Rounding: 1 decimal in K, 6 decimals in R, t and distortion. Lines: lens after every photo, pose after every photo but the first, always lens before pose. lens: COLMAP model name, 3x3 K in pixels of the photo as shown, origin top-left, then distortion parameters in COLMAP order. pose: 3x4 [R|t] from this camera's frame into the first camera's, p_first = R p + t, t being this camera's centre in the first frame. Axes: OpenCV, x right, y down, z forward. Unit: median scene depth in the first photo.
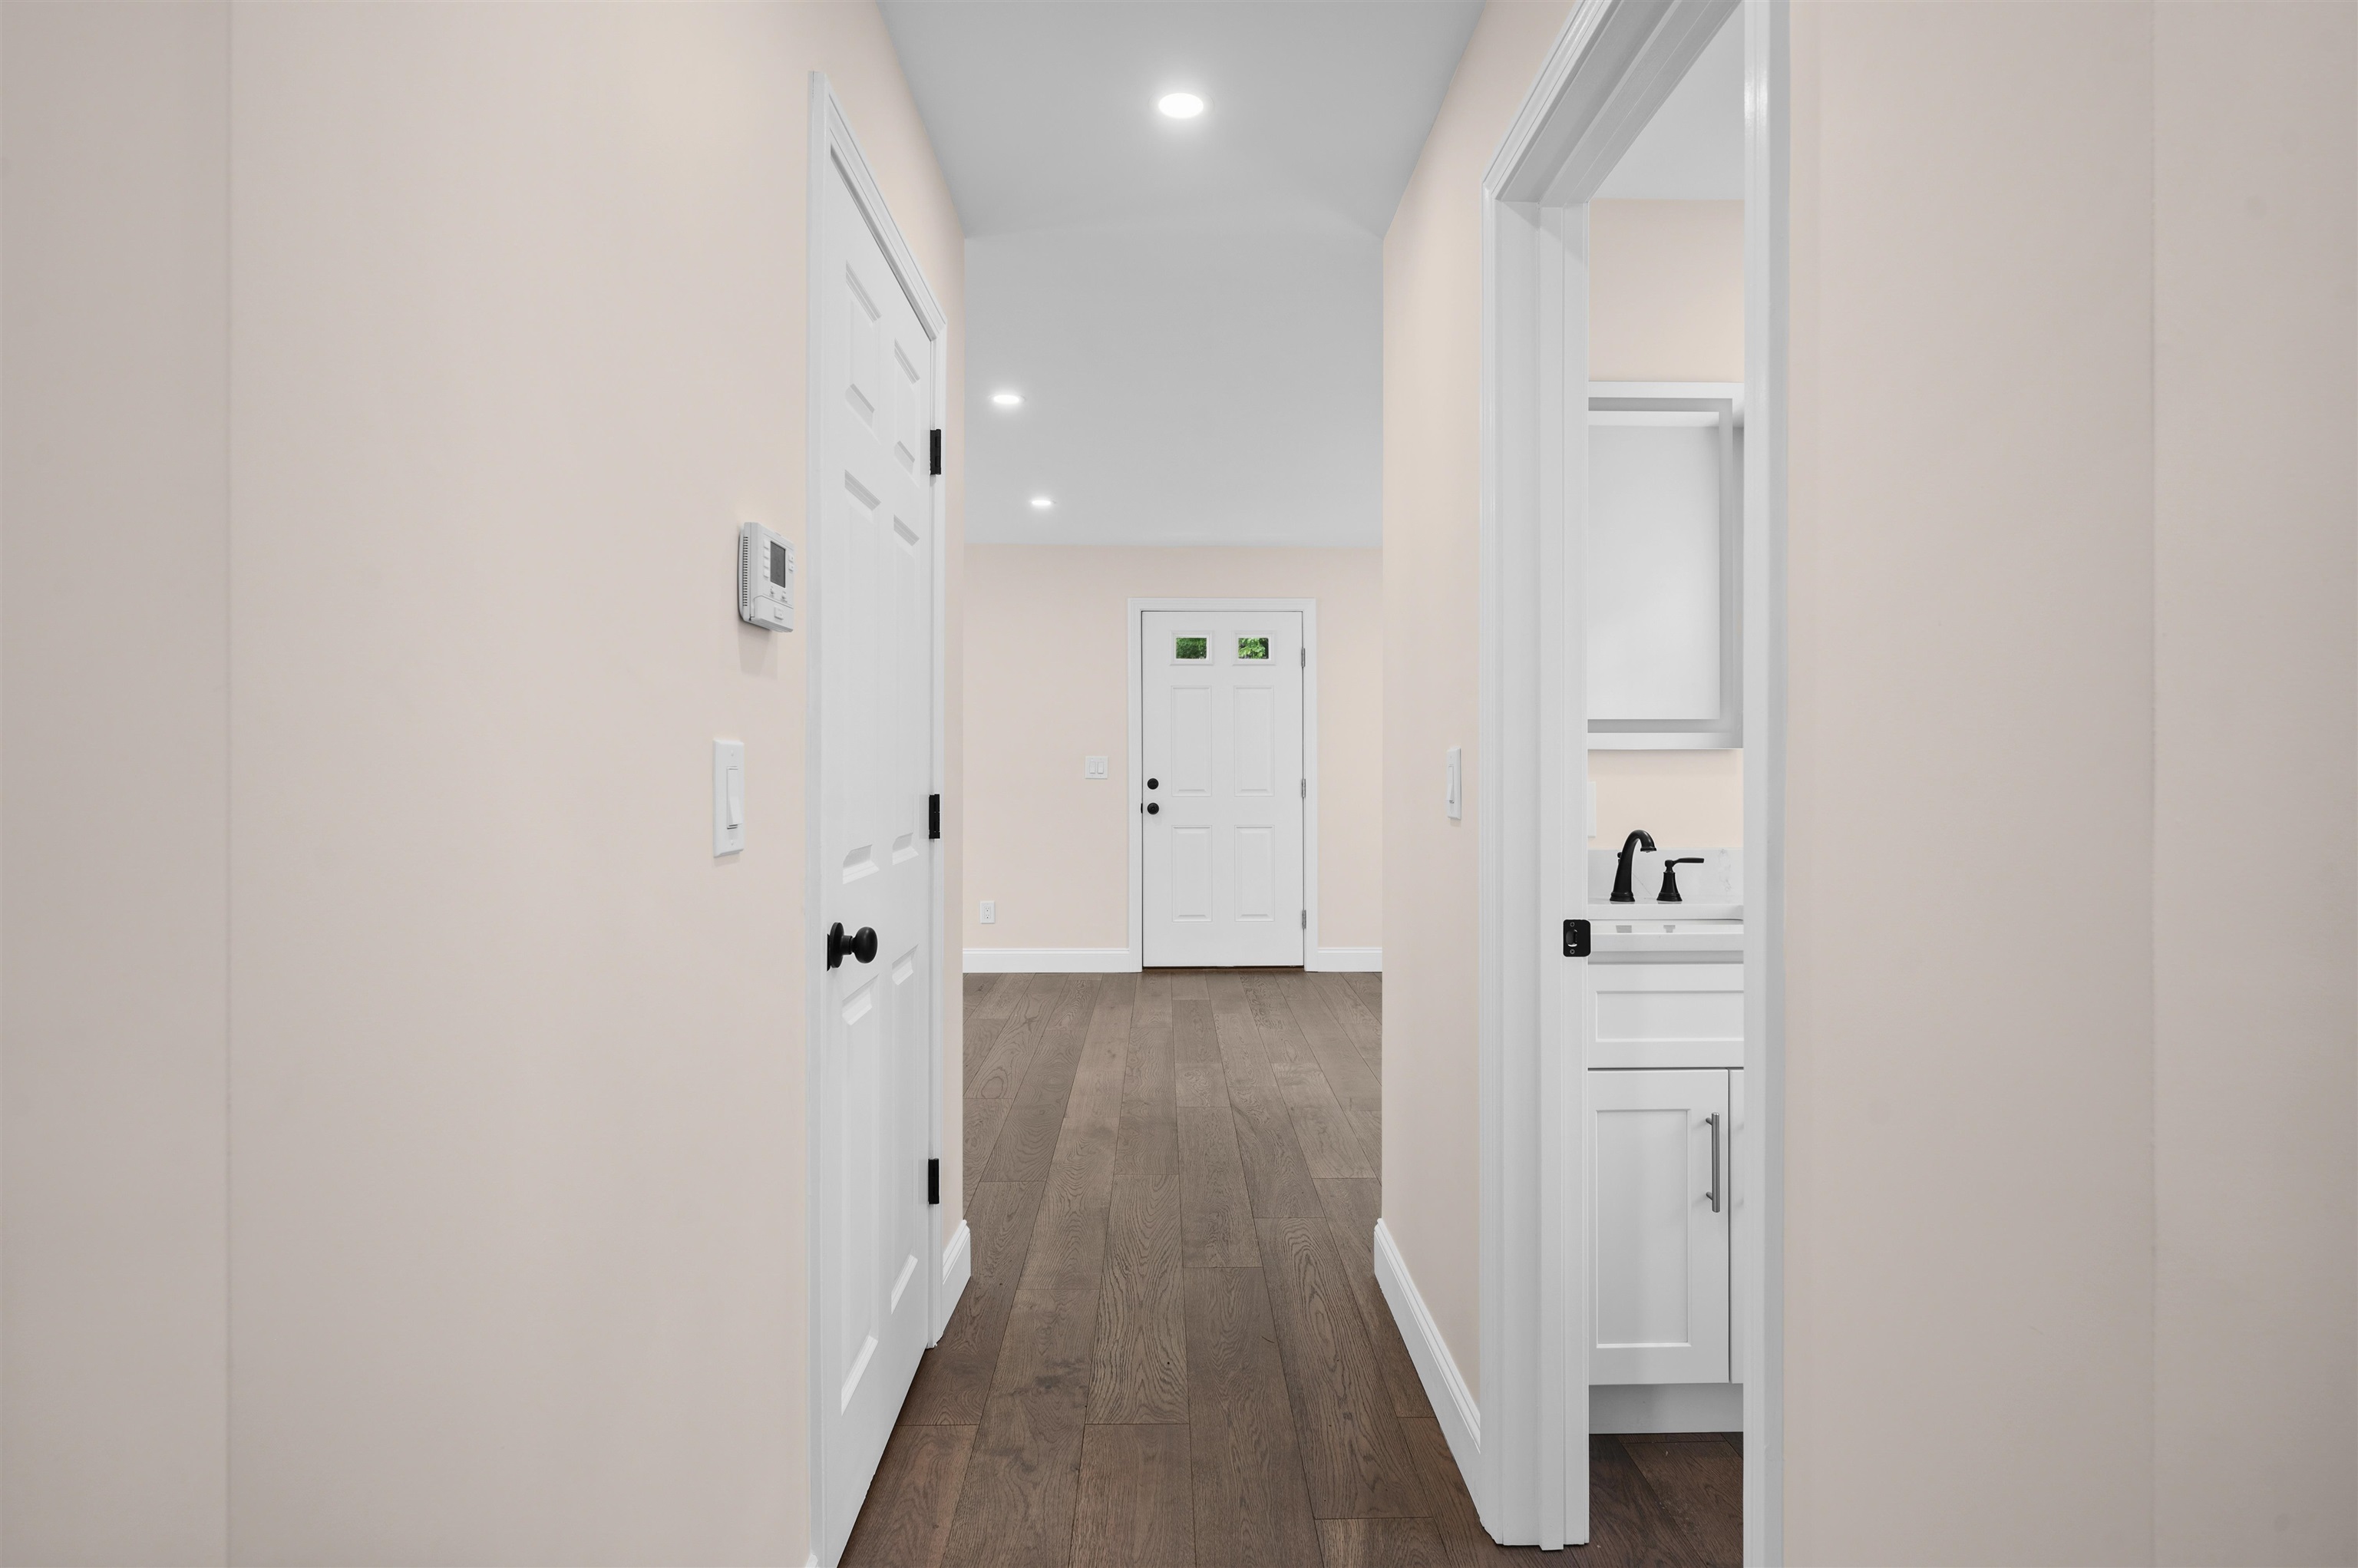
lens RADIAL K [[1216.8, 0, 1195.2], [0, 1216.8, 785.8], [0, 0, 1]] dist [-0.000779, -0.000054]
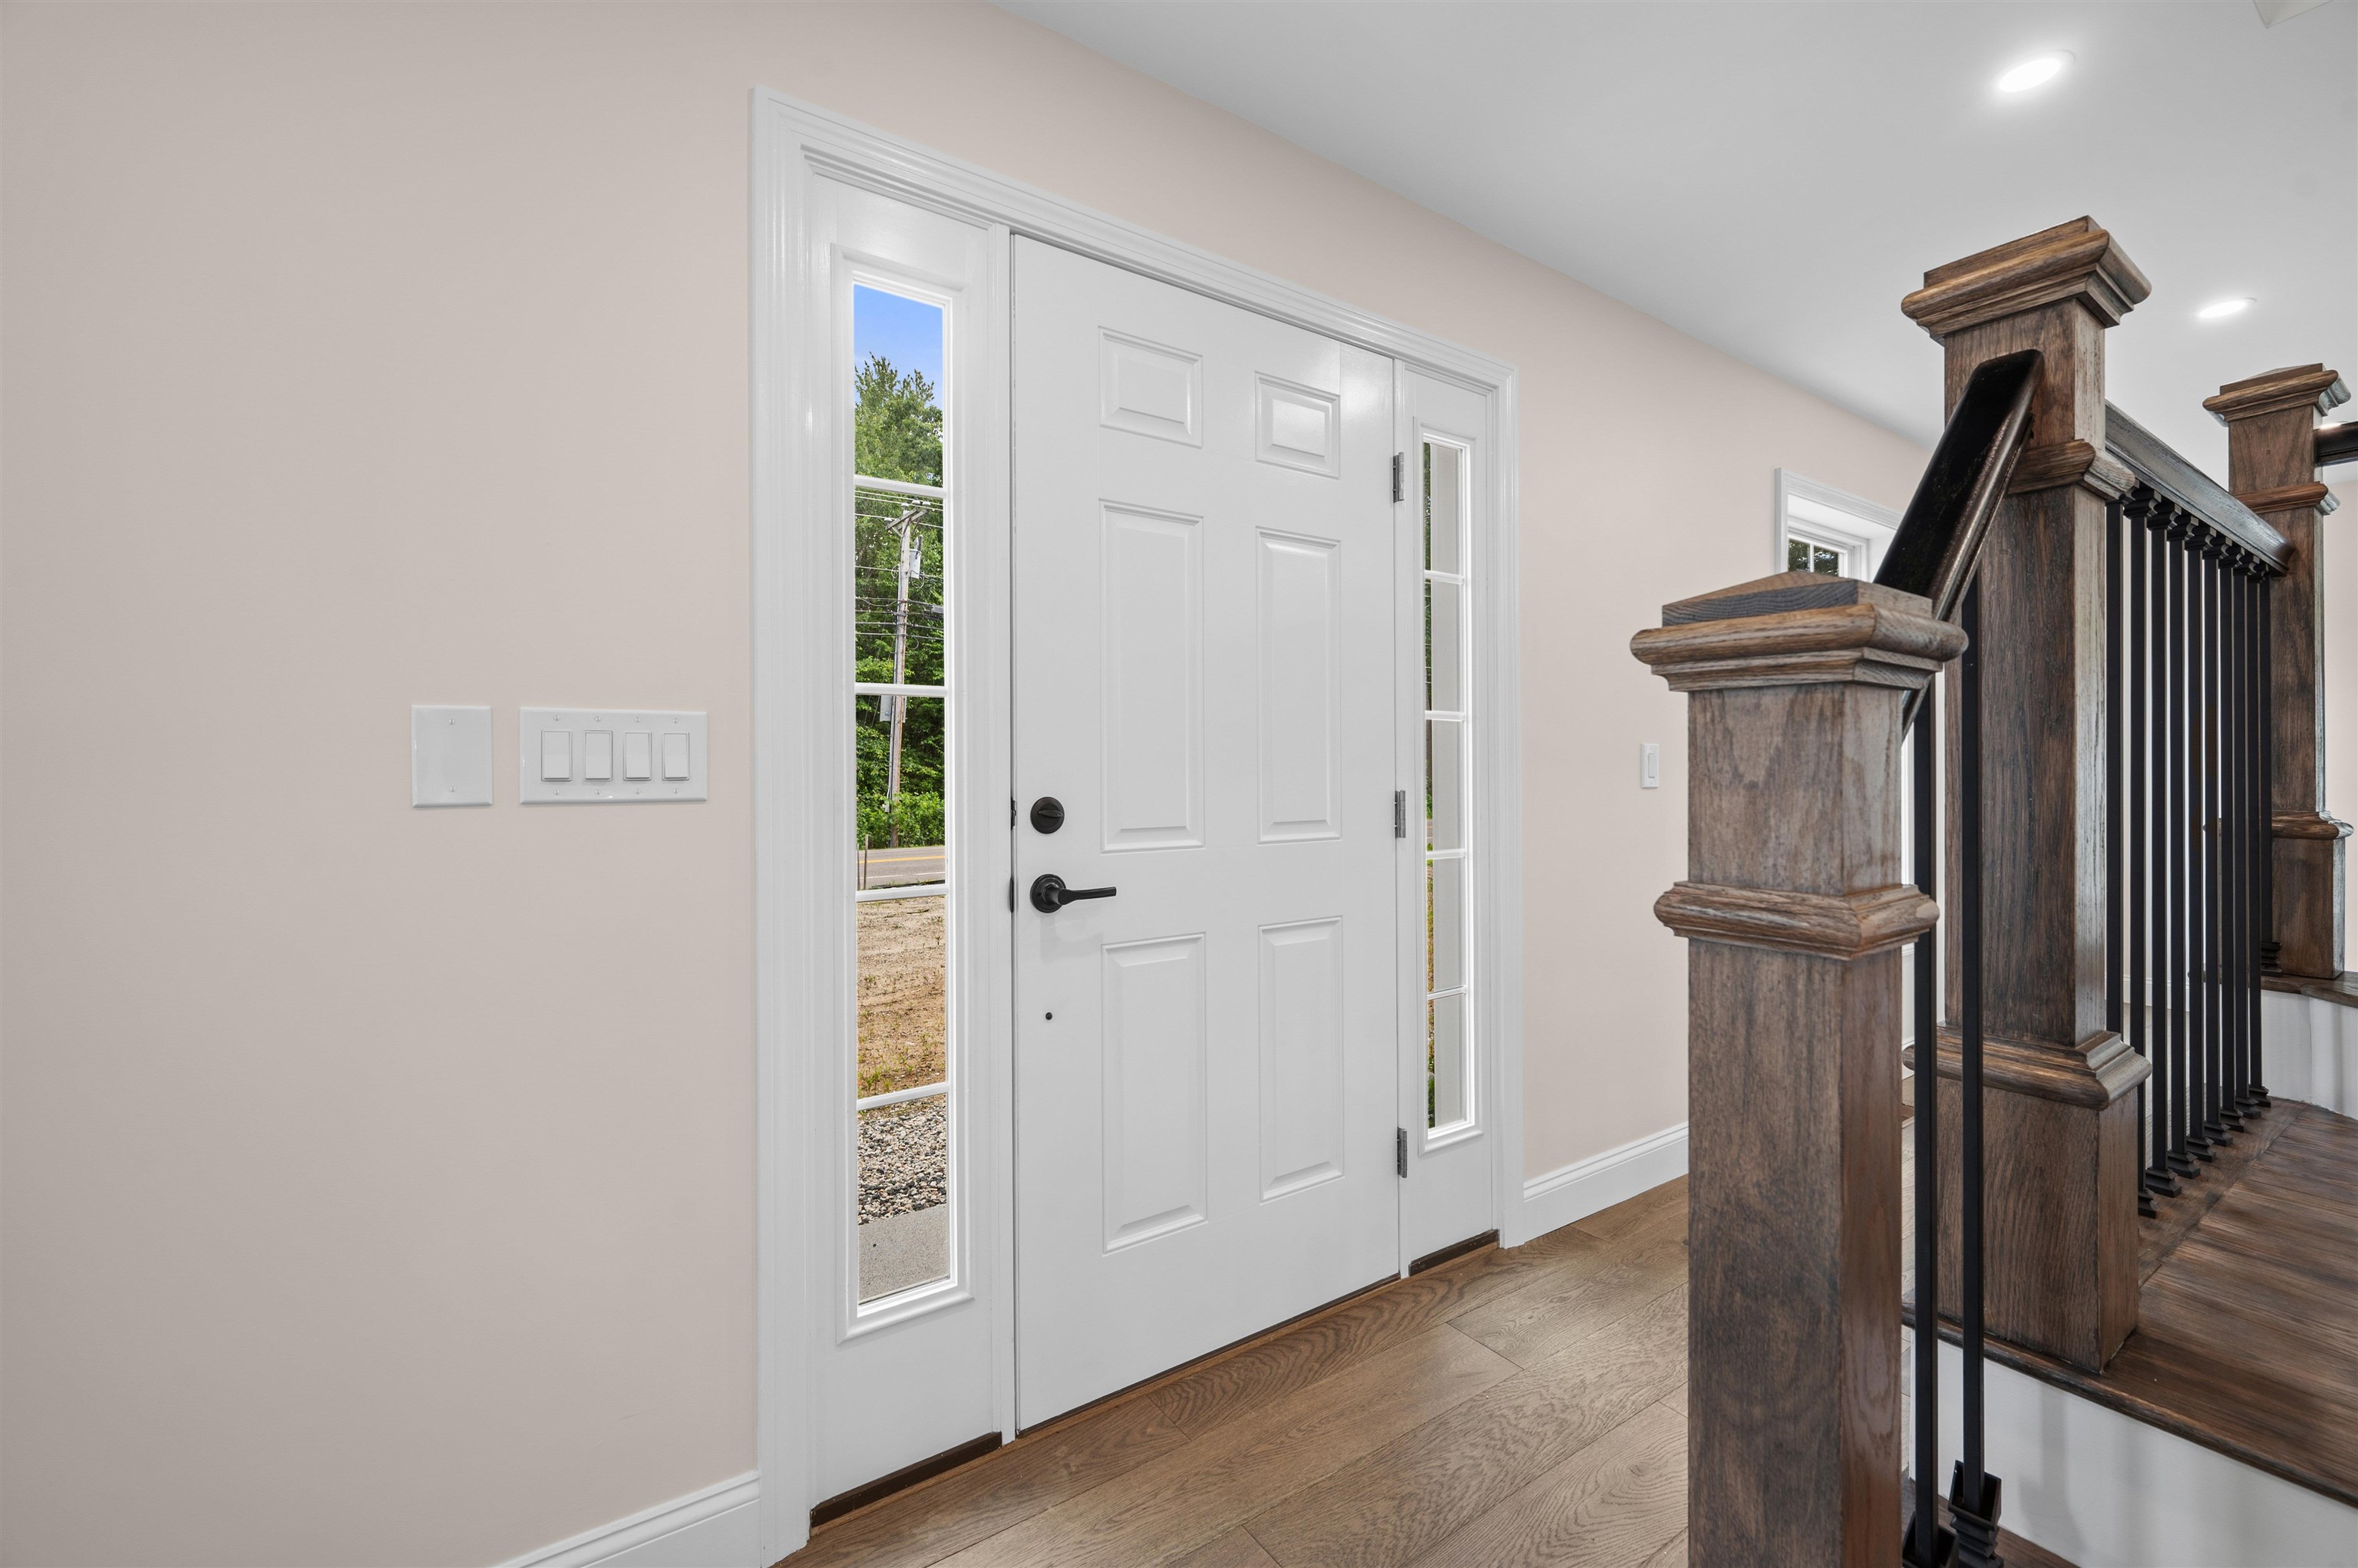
lens RADIAL K [[977.8, 0, 1169.9], [0, 977.8, 772.7], [0, 0, 1]] dist [-0.000131, 0.000405]
pose [[0.846760, 0.001187, 0.531973, -0.192317], [0.005683, 0.999920, -0.011276, -0.012277], [-0.531944, 0.012572, 0.846686, 1.065339]]
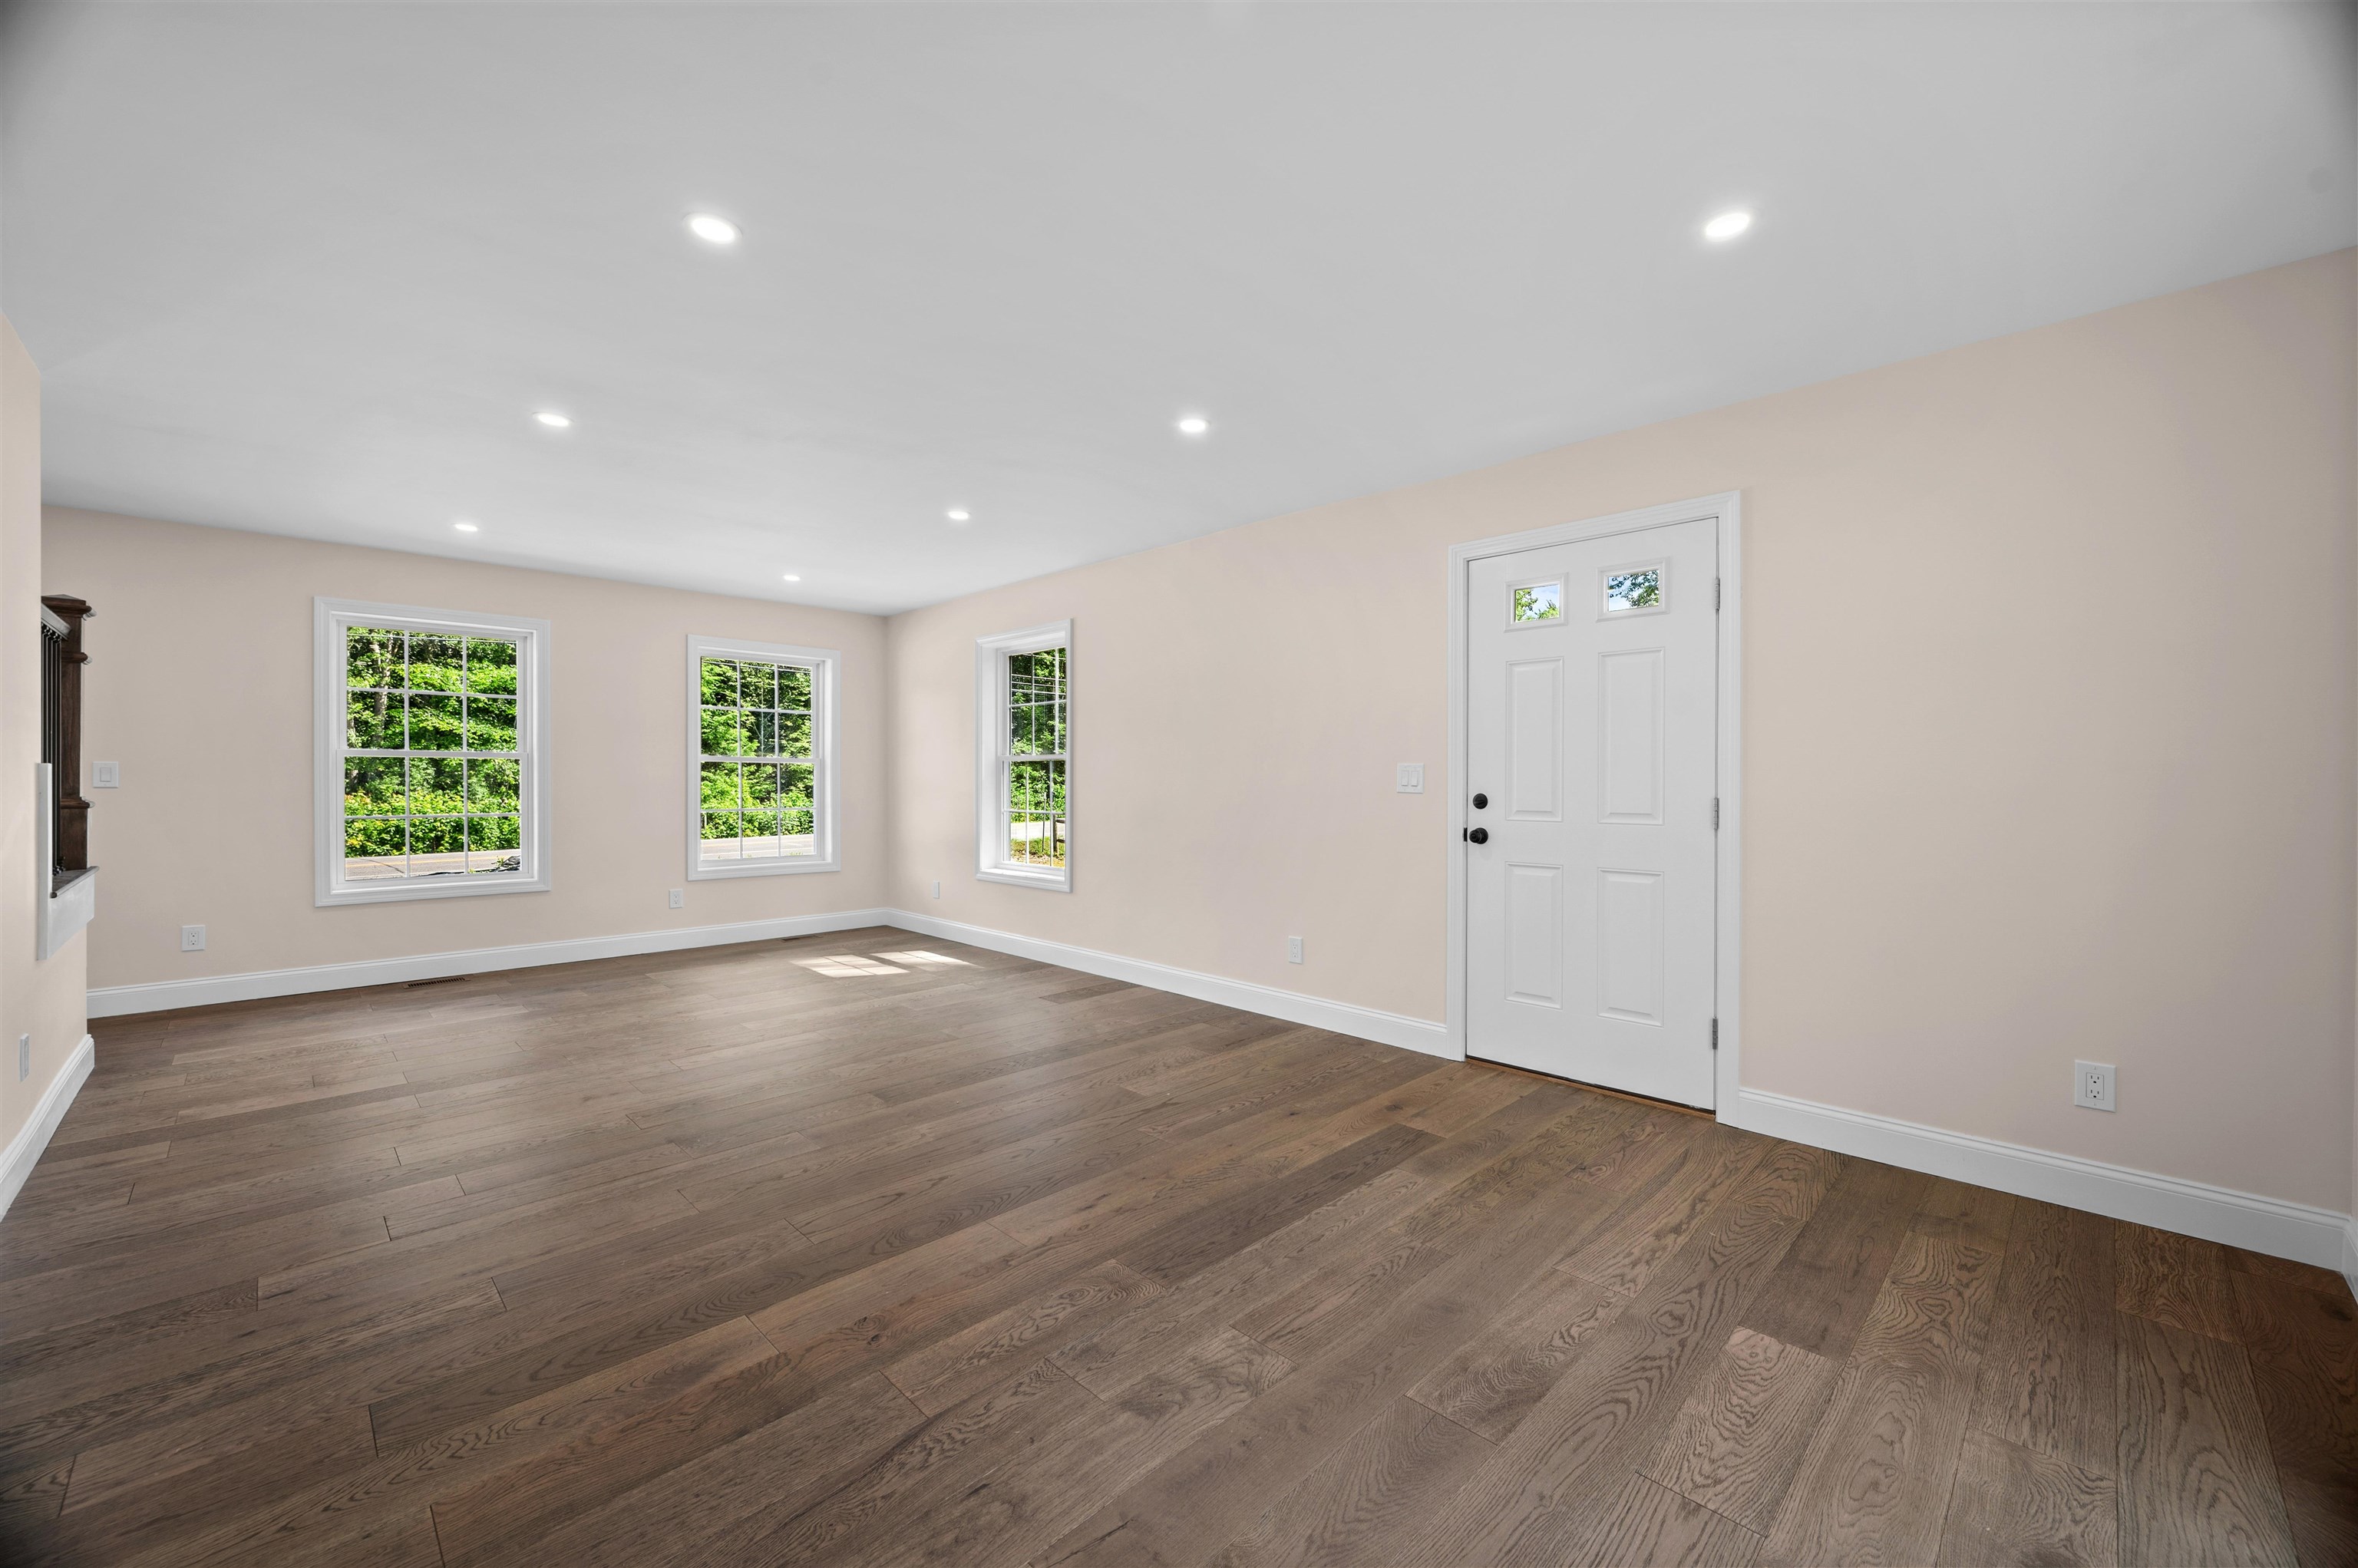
lens RADIAL K [[943.2, 0, 1179.7], [0, 943.2, 782.7], [0, 0, 1]] dist [-0.002171, 0.000707]
pose [[0.690487, 0.008853, -0.723291, 0.333901], [-0.021189, 0.999744, -0.007991, -0.005397], [0.723035, 0.020844, 0.690497, 0.677131]]
